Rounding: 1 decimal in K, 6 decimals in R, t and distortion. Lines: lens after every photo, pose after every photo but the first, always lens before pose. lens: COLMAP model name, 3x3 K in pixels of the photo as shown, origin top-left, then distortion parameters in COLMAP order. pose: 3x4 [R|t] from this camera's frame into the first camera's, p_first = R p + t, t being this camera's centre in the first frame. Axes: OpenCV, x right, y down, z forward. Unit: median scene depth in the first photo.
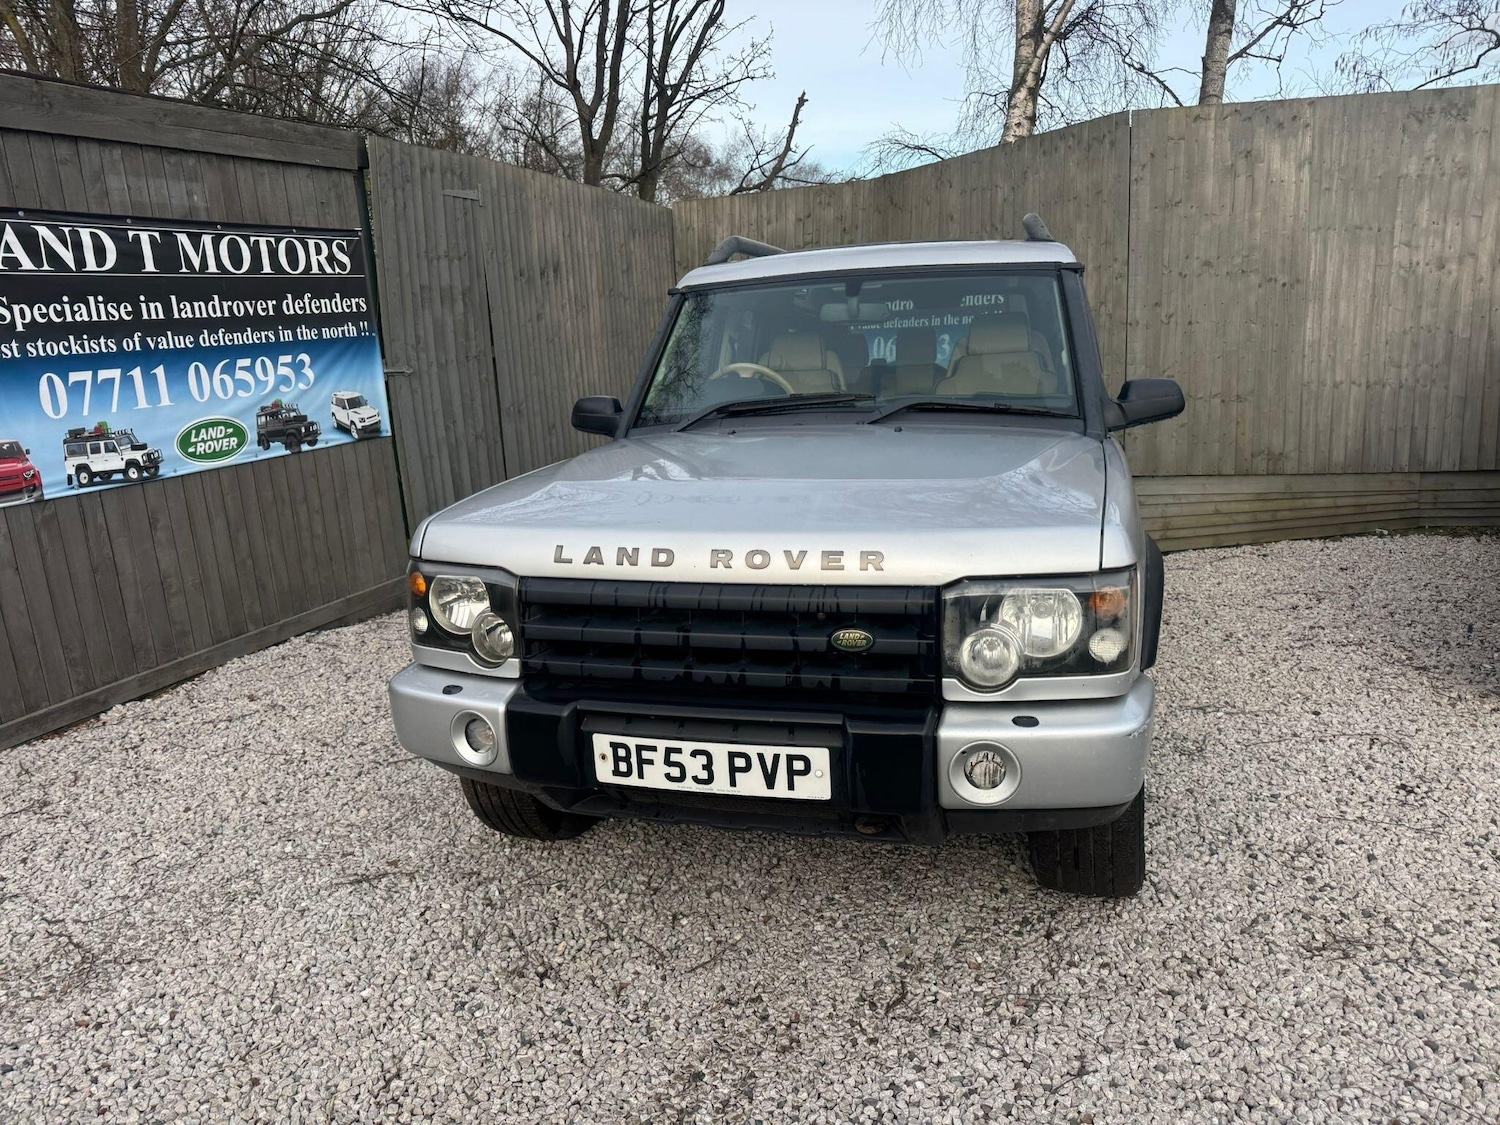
lens RADIAL K [[1069.3, 0, 748.0], [0, 1069.3, 560.1], [0, 0, 1]] dist [0.035507, -0.025930]
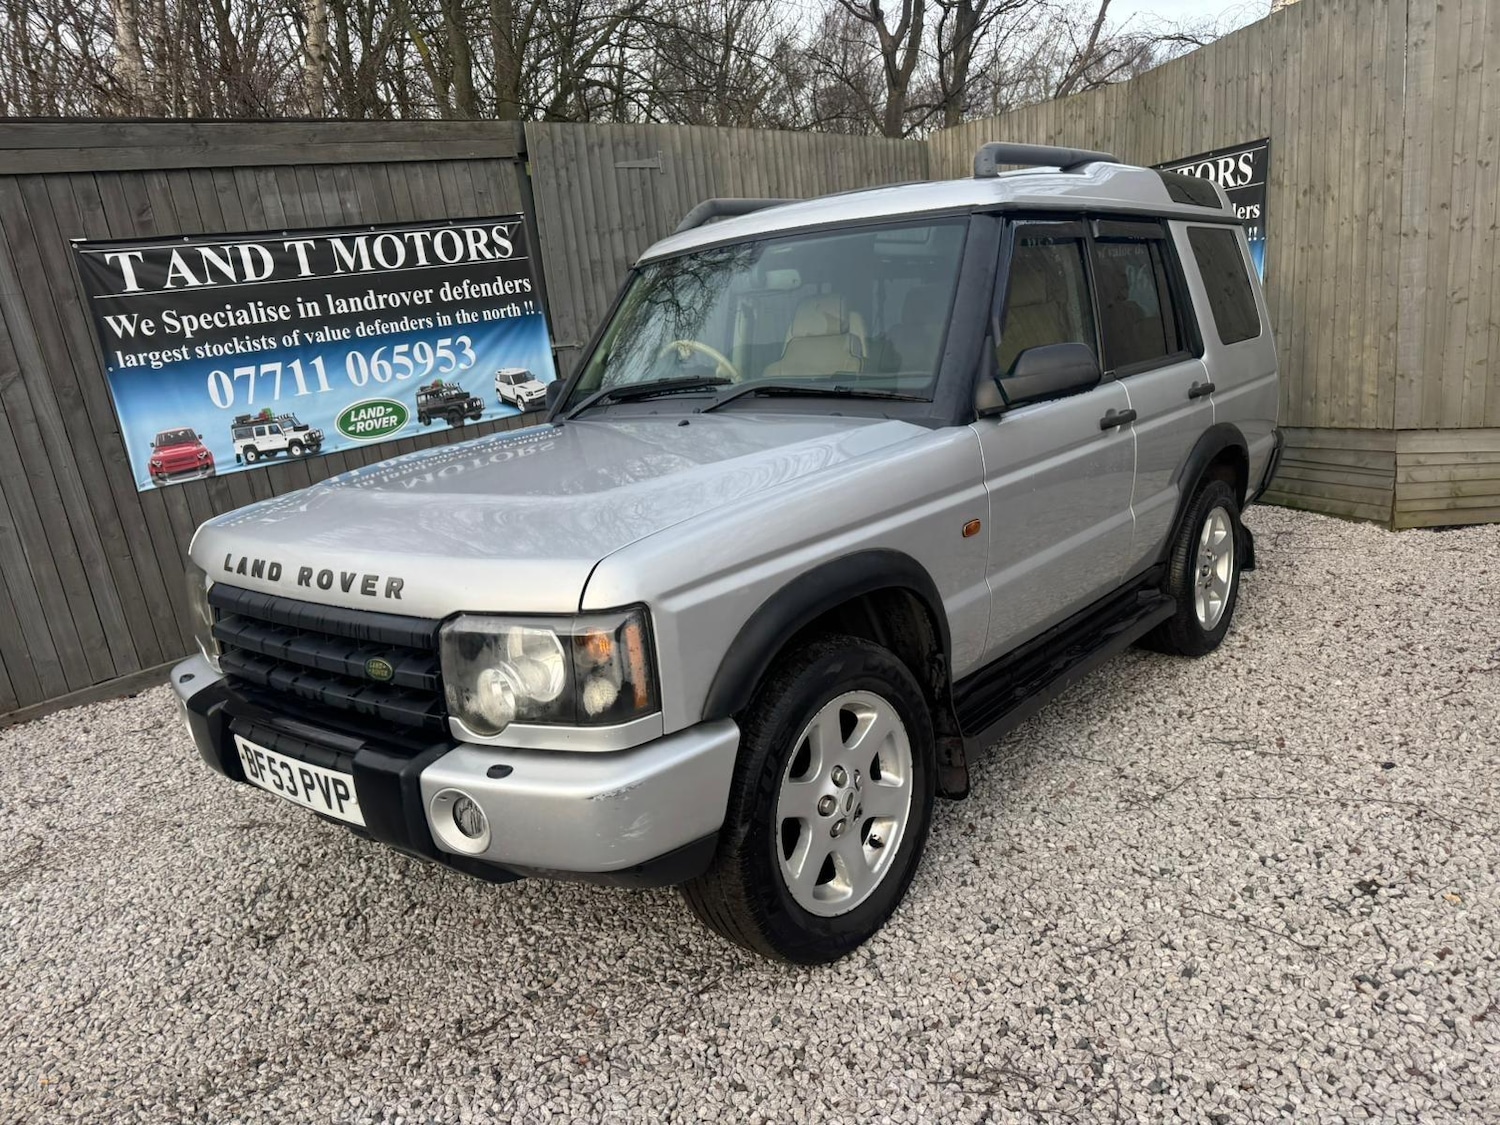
lens RADIAL K [[1056.0, 0, 744.5], [0, 1056.0, 586.7], [0, 0, 1]] dist [0.052328, -0.053699]
pose [[0.916693, 0.045359, -0.397009, 0.359472], [-0.011708, 0.996159, 0.086780, -0.040128], [0.399420, -0.074902, 0.913703, 0.118936]]
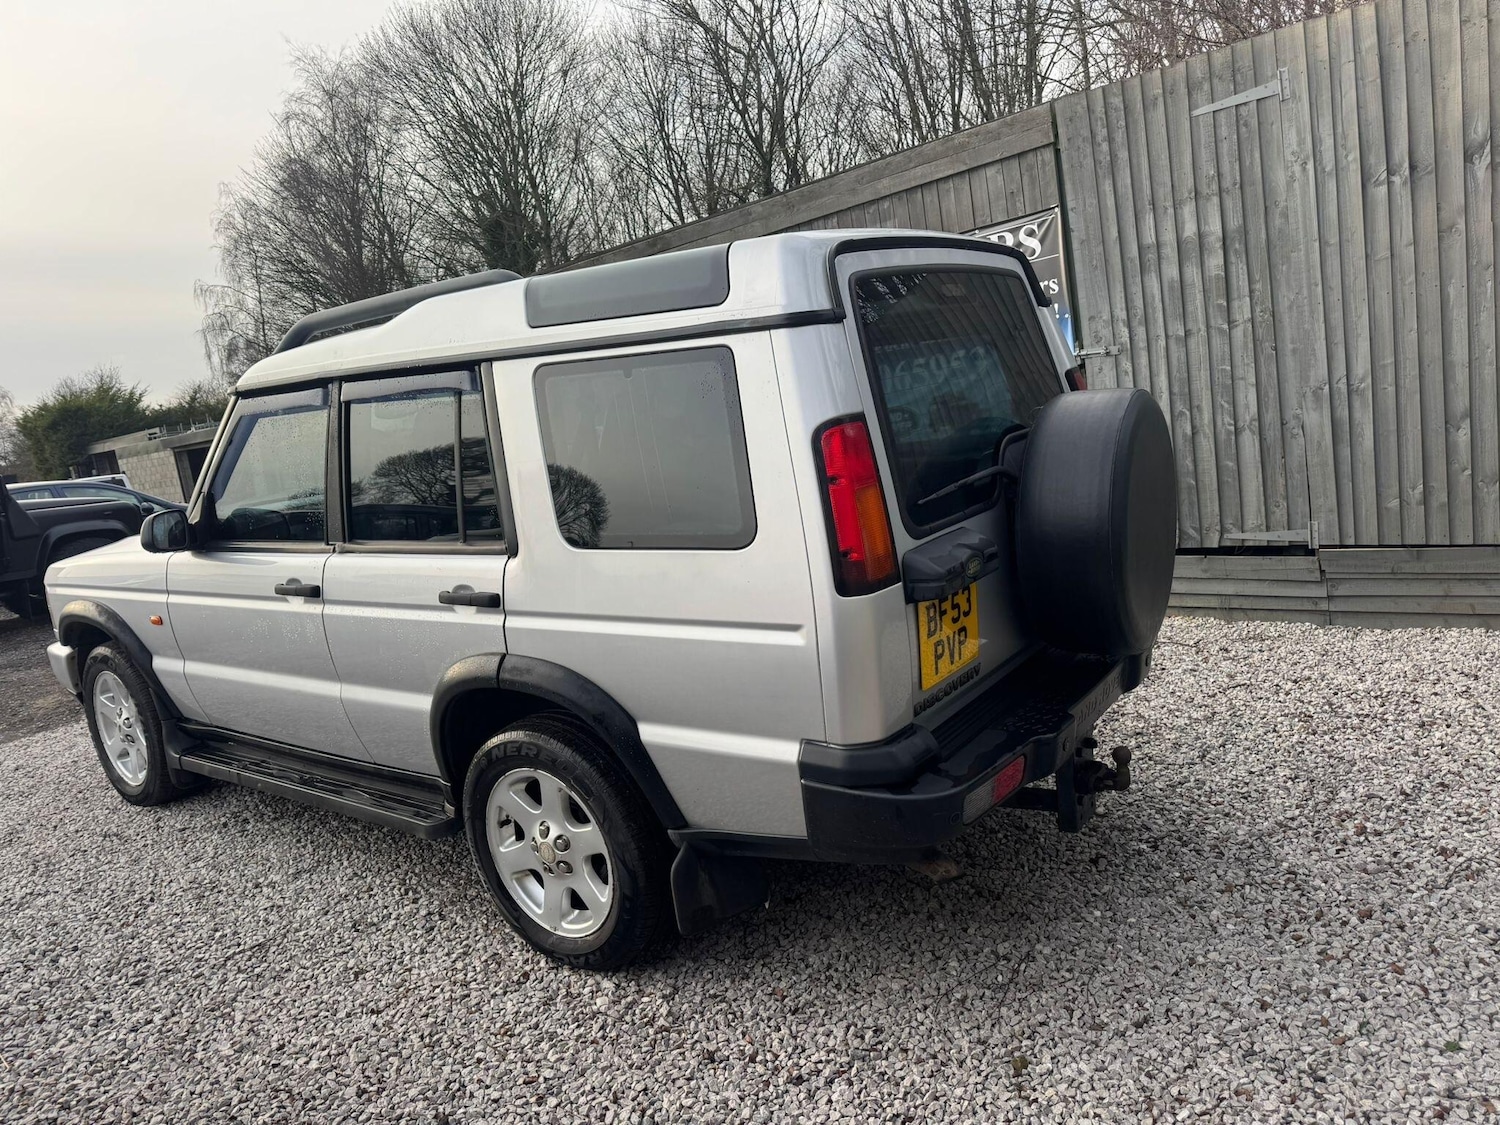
lens RADIAL K [[1061.7, 0, 747.8], [0, 1061.7, 562.4], [0, 0, 1]] dist [0.009369, -0.008275]
pose [[-0.341645, 0.242074, -0.908118, 0.844077], [-0.044760, 0.960971, 0.273002, -0.320819], [0.938763, 0.133917, -0.317476, 1.394227]]
